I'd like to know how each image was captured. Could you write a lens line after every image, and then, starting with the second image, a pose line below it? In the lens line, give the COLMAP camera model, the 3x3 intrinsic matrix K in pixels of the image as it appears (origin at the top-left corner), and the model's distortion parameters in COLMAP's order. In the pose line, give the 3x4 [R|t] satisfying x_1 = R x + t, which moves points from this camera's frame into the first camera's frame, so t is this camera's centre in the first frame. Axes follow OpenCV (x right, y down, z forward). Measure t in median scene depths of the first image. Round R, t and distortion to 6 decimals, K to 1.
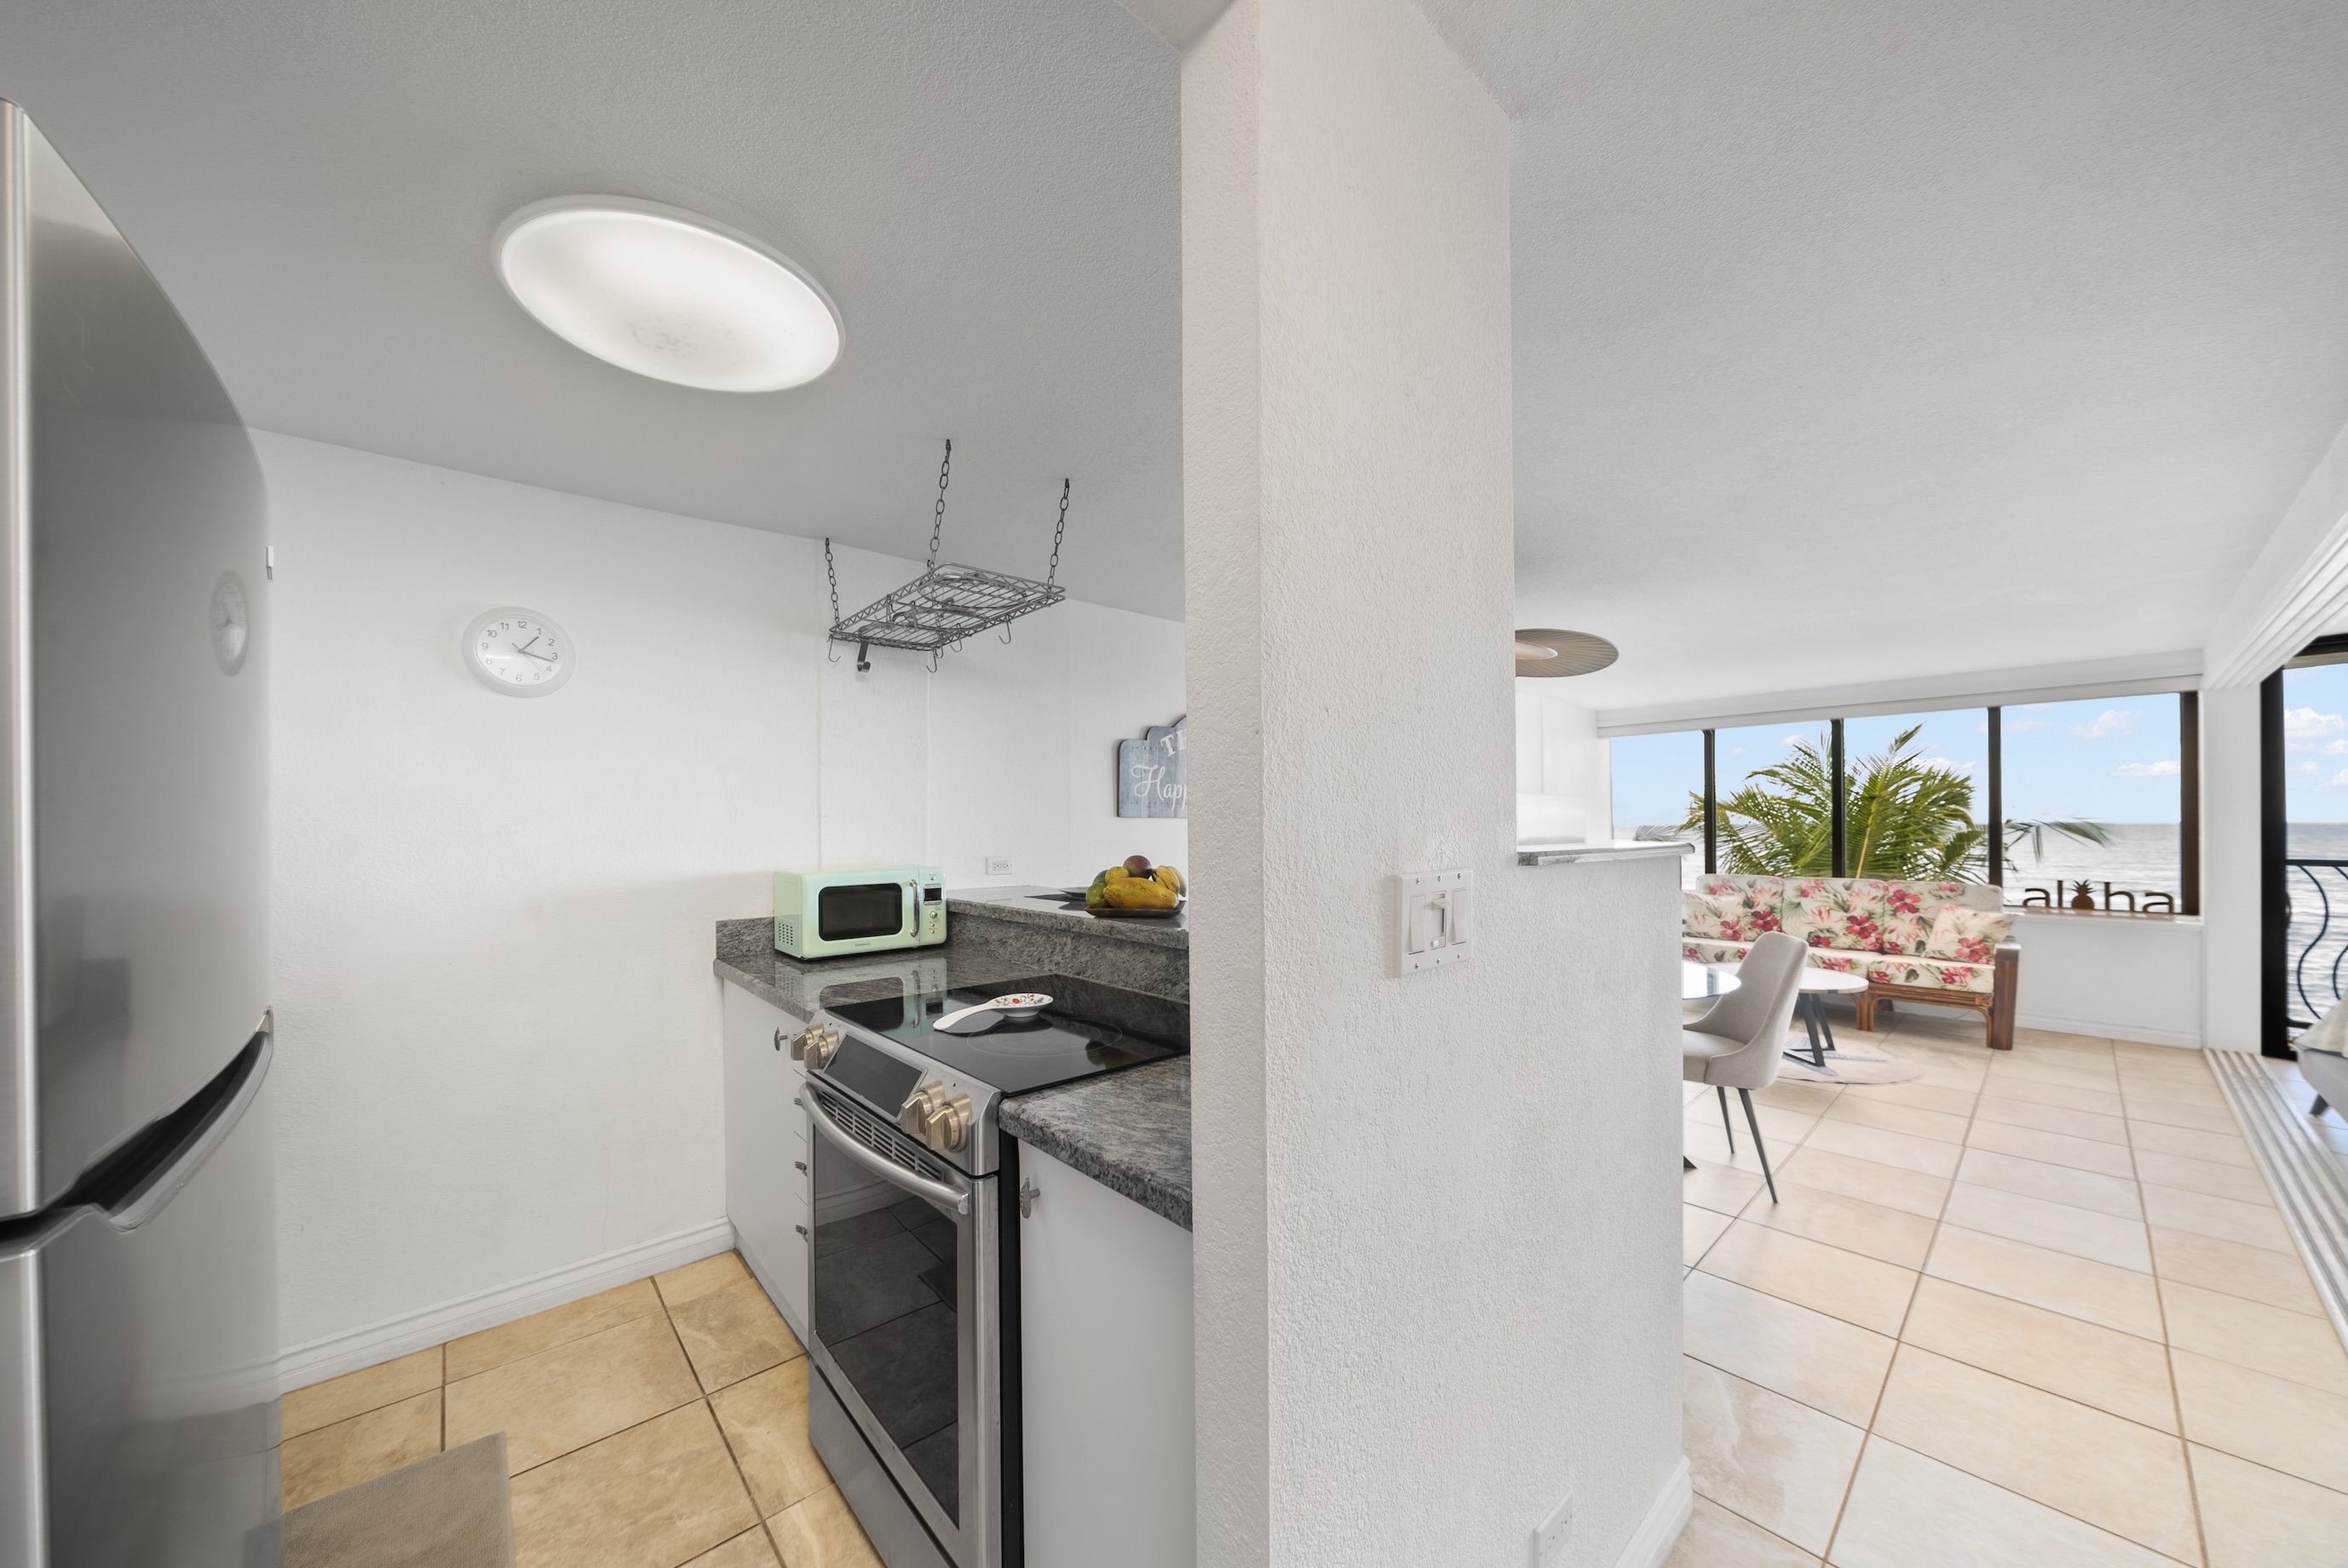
lens RADIAL K [[808.5, 0, 1172.3], [0, 808.5, 823.3], [0, 0, 1]] dist [0.000033, 0.000007]
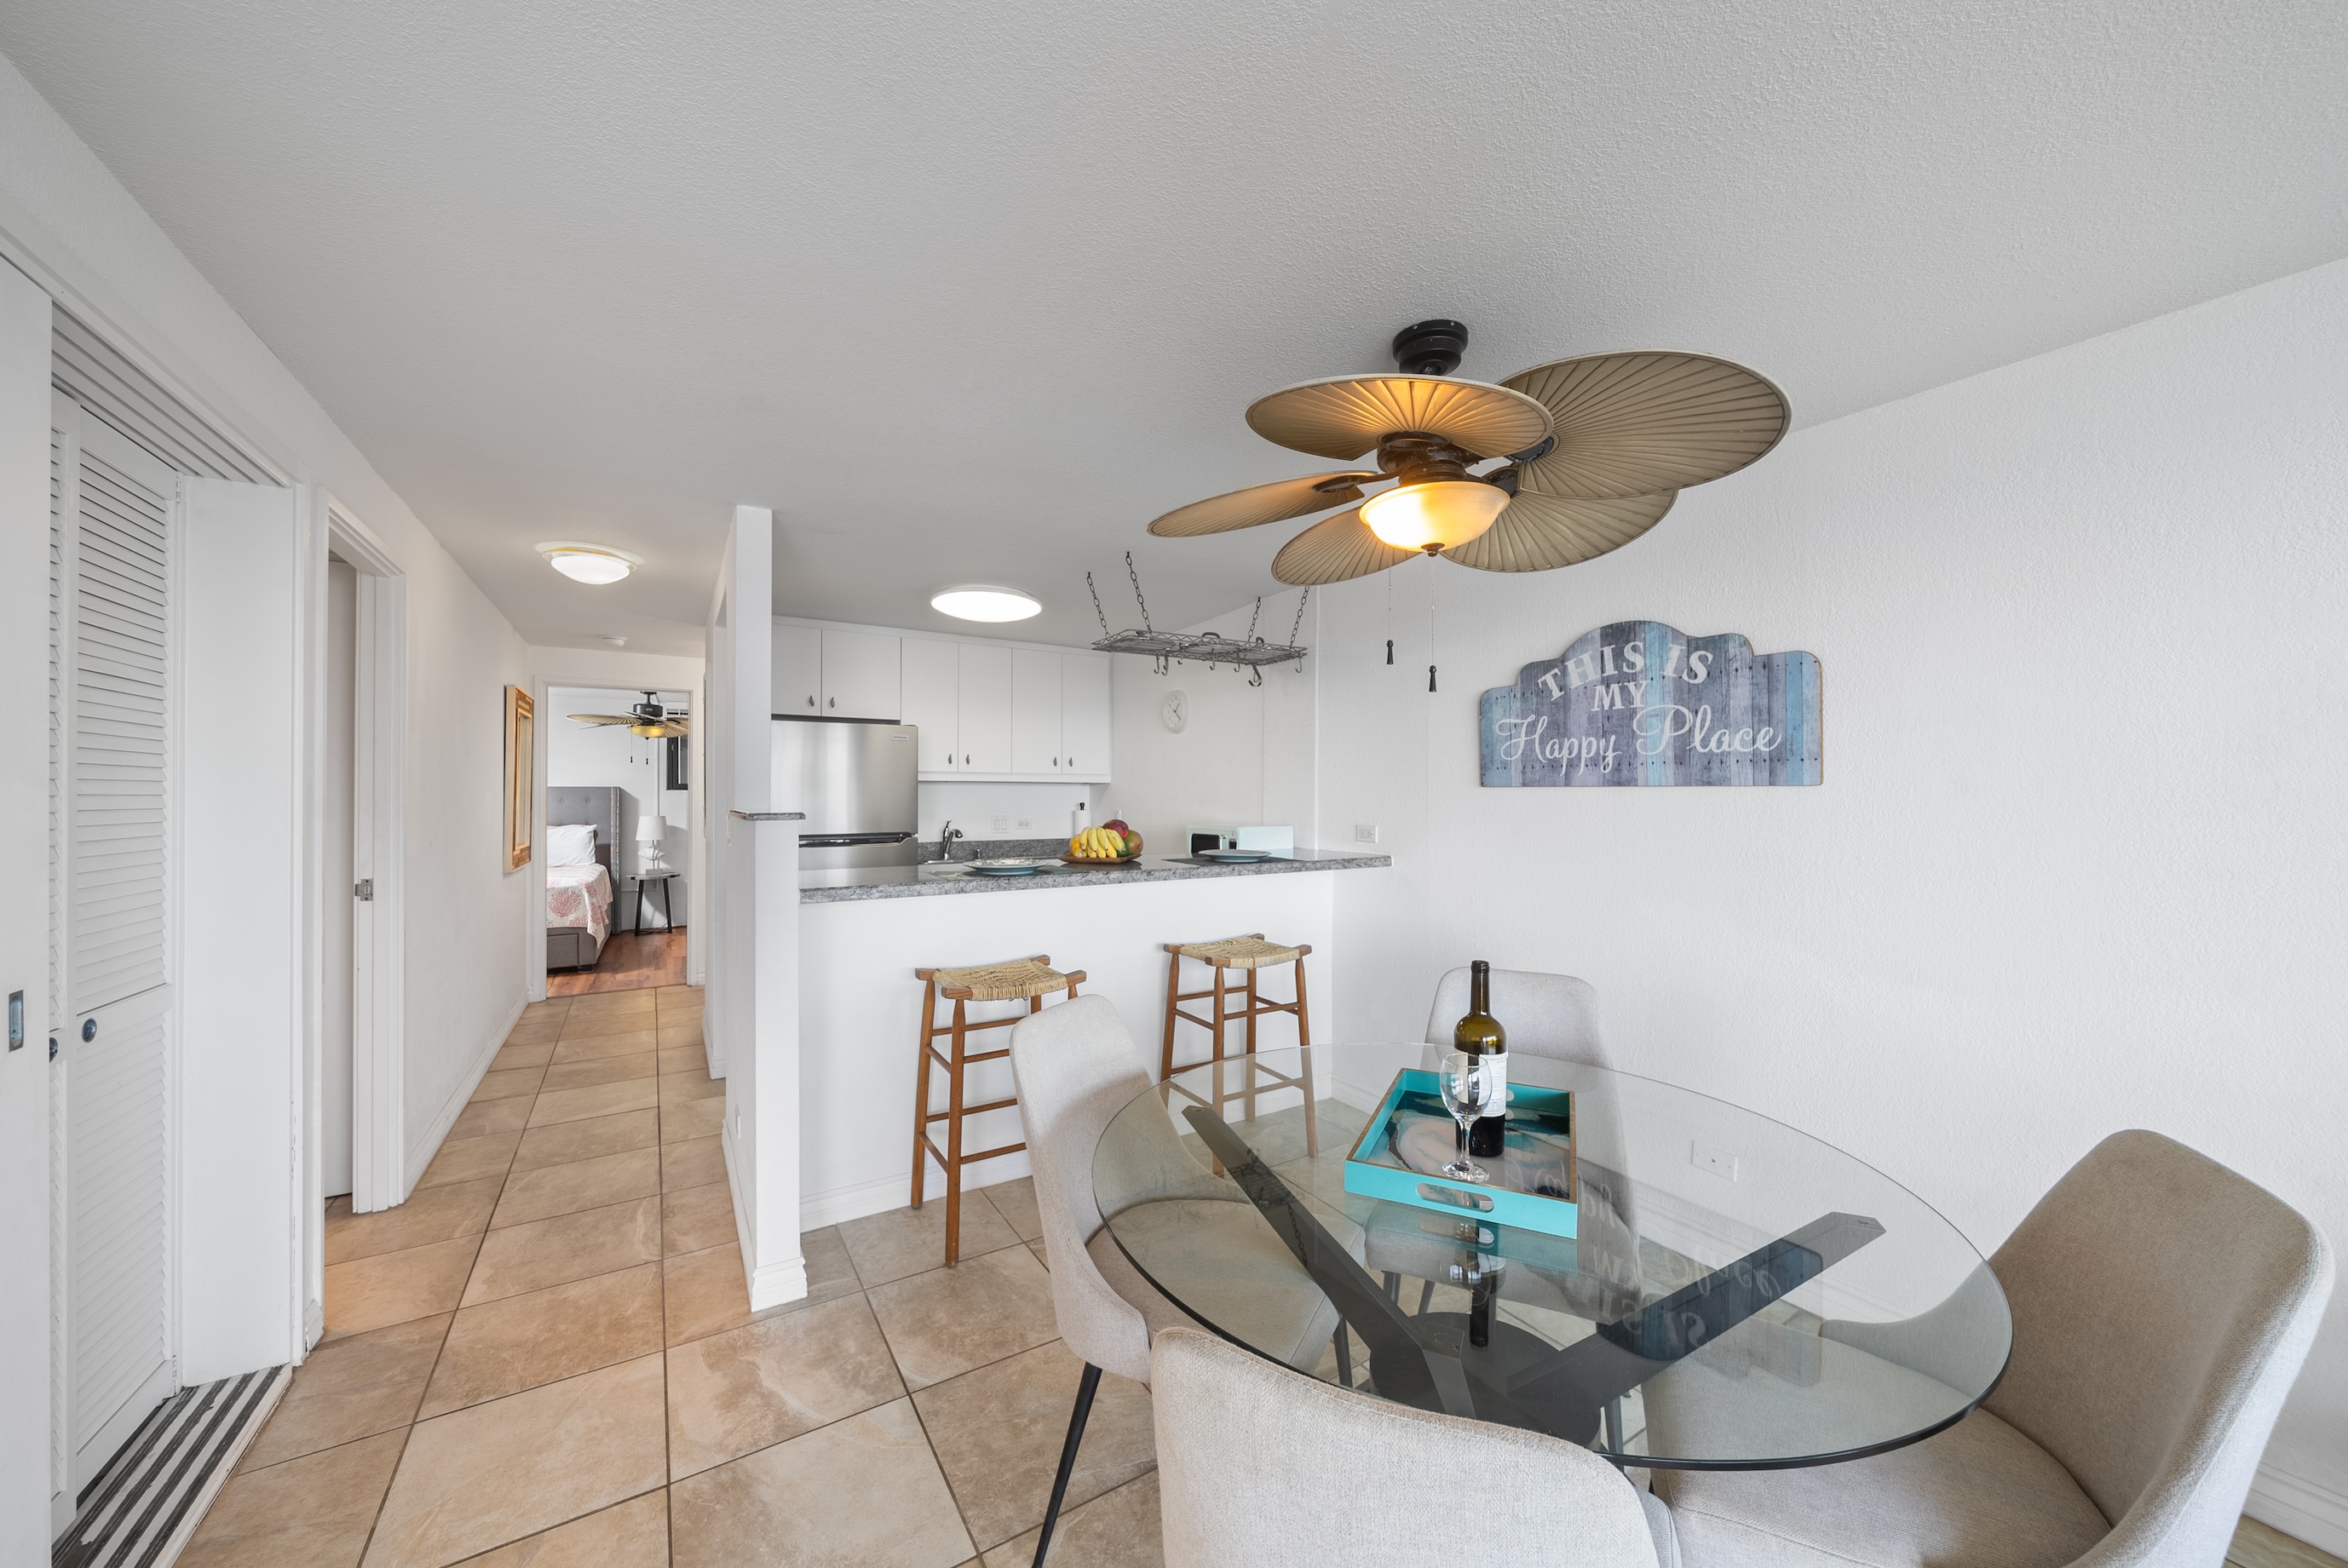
lens RADIAL K [[834.1, 0, 1170.0], [0, 834.1, 794.8], [0, 0, 1]] dist [-0.000500, -0.000050]
pose [[-0.171216, 0.004936, -0.985221, 0.580784], [0.002460, 0.999986, 0.004582, -0.002800], [0.985230, -0.001639, -0.171226, 0.593019]]
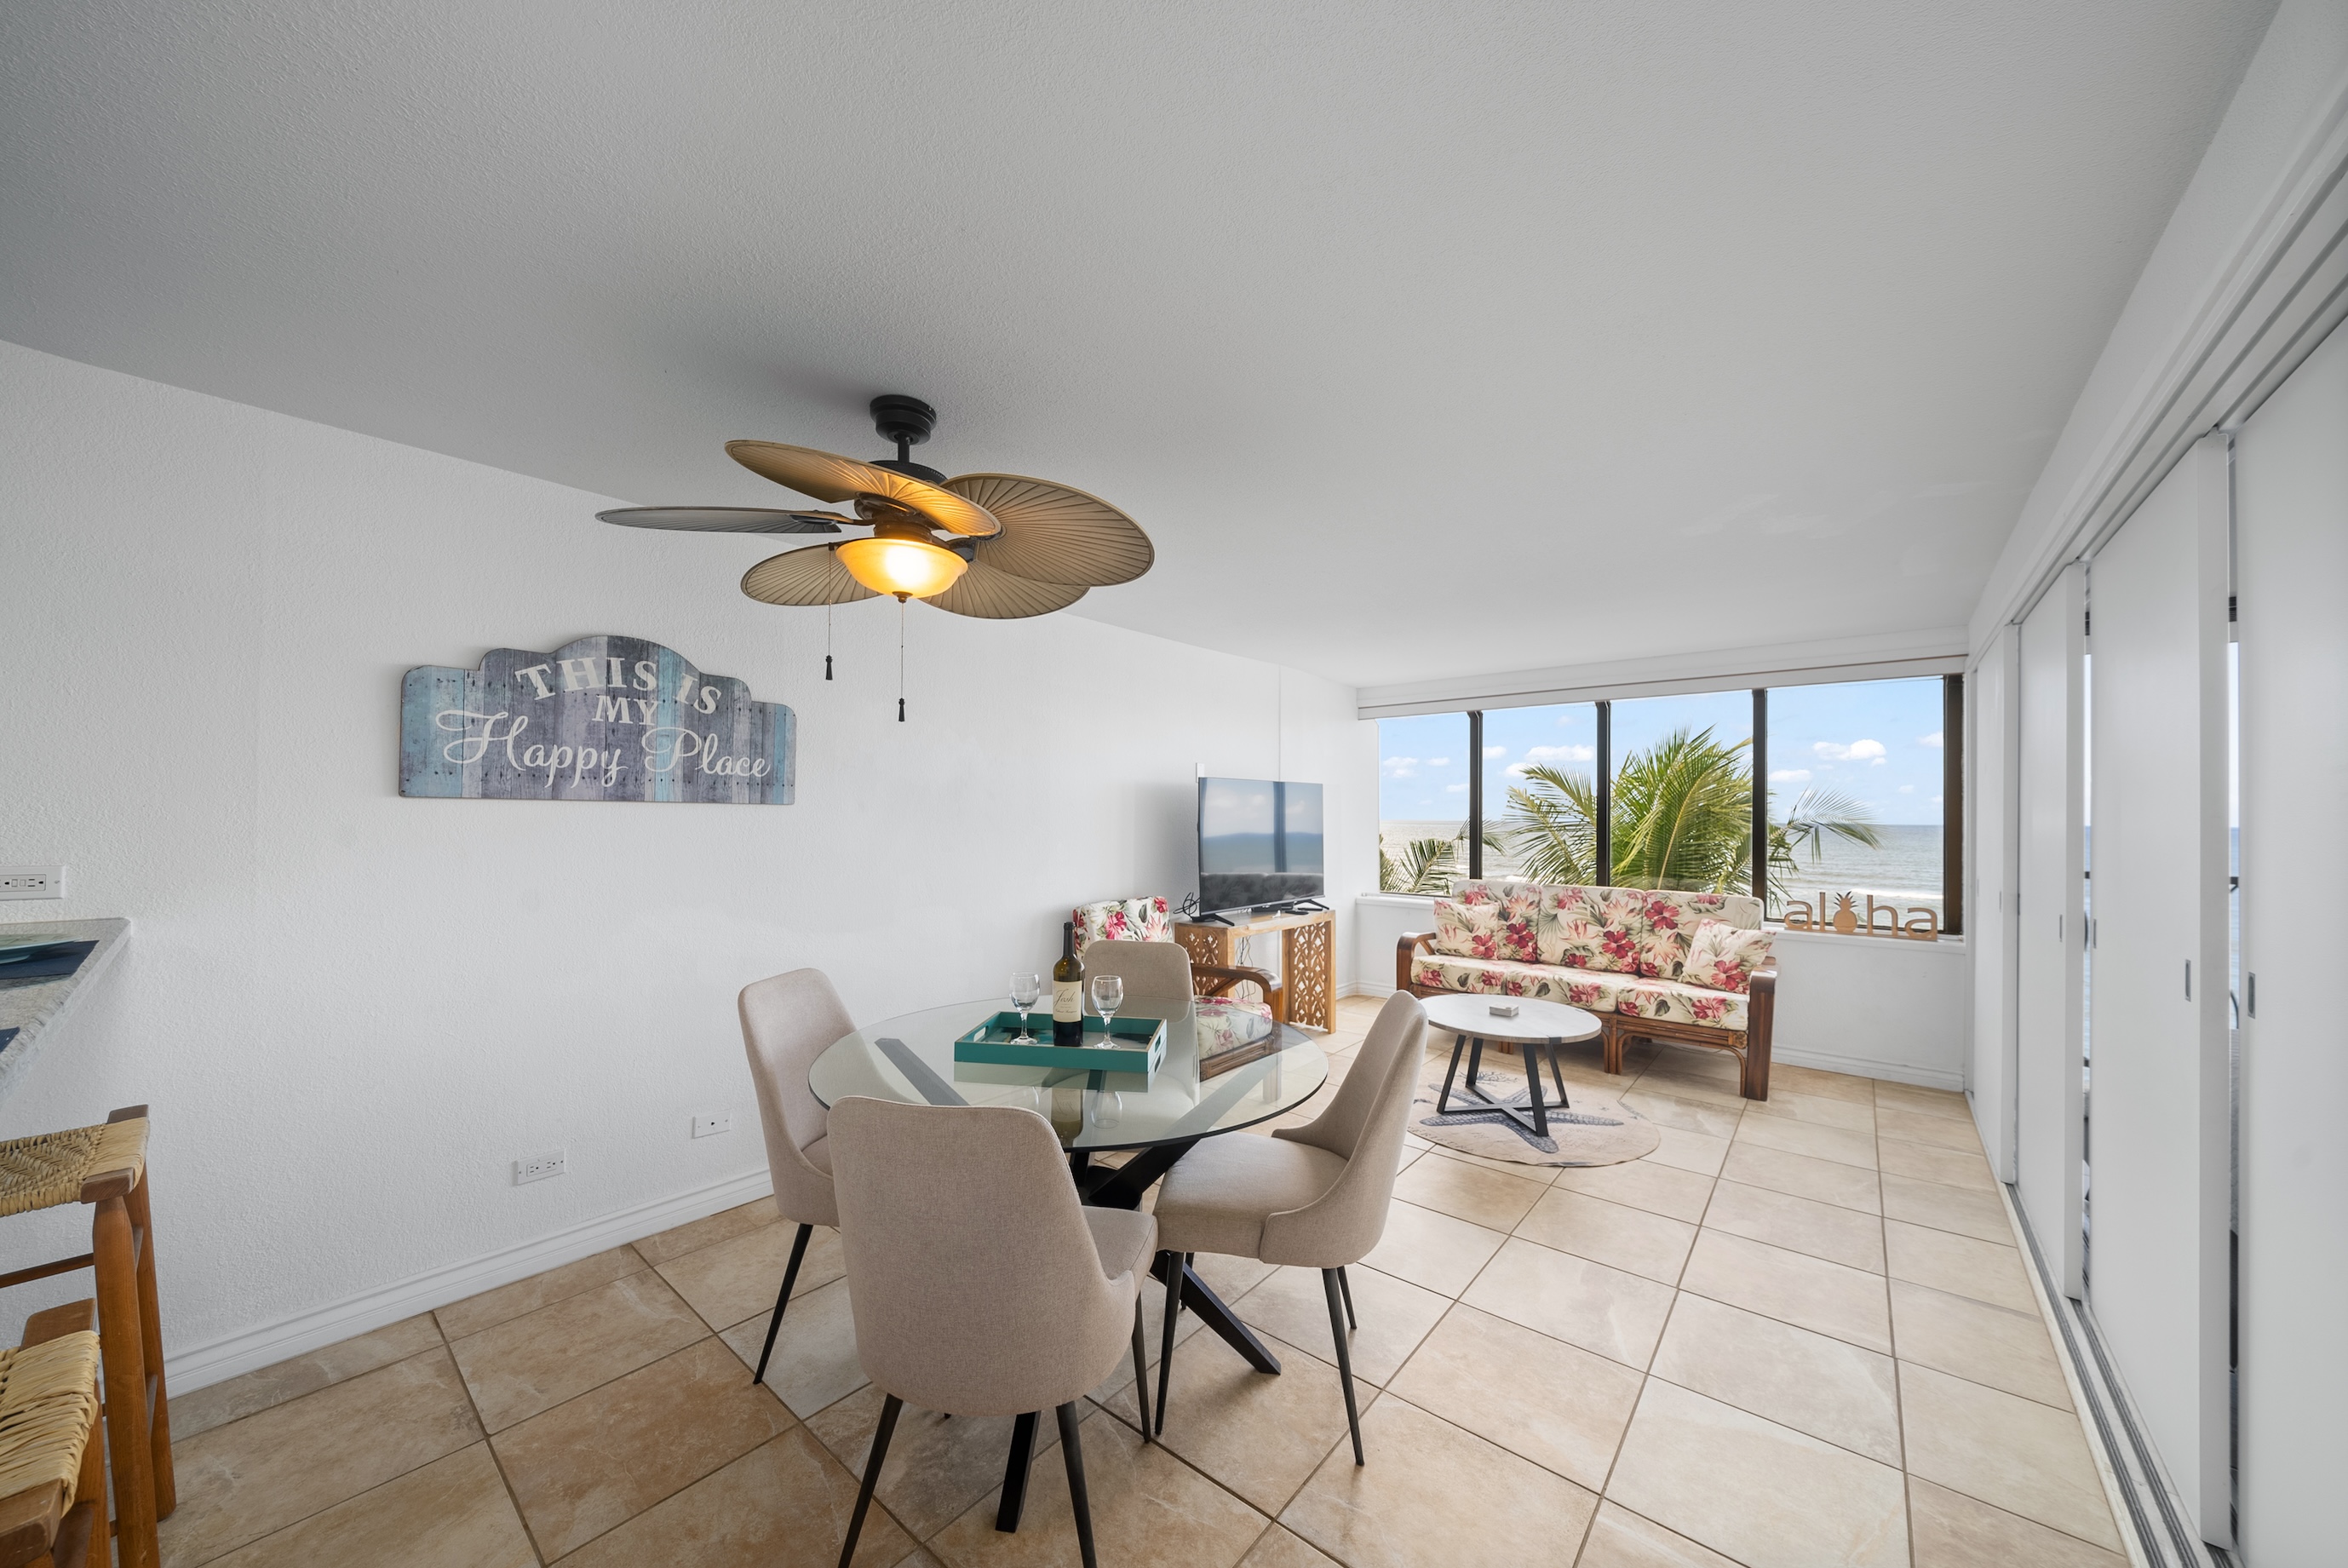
lens RADIAL K [[816.8, 0, 1162.5], [0, 816.8, 809.9], [0, 0, 1]] dist [-0.000290, -0.000078]
pose [[0.990652, 0.014568, 0.135631, 0.287124], [-0.013981, 0.999888, -0.005281, -0.001600], [-0.135693, 0.003335, 0.990745, 0.238214]]
